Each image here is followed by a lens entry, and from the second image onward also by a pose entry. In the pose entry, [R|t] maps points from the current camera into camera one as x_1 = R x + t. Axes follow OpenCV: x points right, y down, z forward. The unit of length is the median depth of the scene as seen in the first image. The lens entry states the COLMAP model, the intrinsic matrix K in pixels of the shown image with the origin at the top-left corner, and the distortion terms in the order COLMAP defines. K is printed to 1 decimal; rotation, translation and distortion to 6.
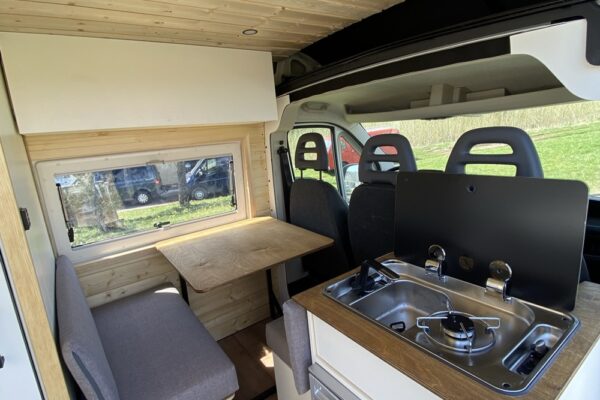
lens RADIAL K [[322.1, 0, 300.0], [0, 322.1, 200.0], [0, 0, 1]] dist [0.080276, -0.071492]
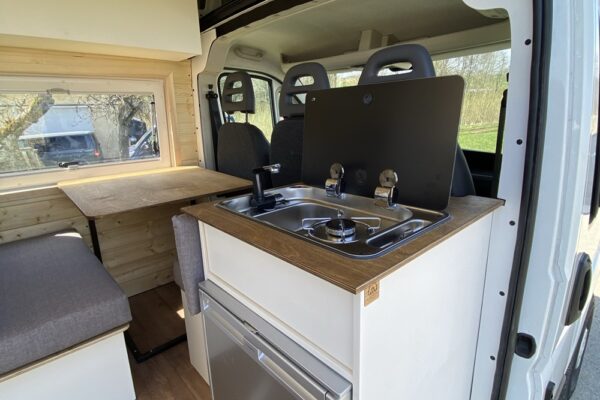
lens RADIAL K [[322.1, 0, 300.0], [0, 322.1, 200.0], [0, 0, 1]] dist [0.080276, -0.071492]
pose [[0.990901, 0.030956, 0.130985, 0.099794], [-0.036874, 0.998395, 0.042996, 0.117191], [-0.129444, -0.047434, 0.990452, 0.019293]]
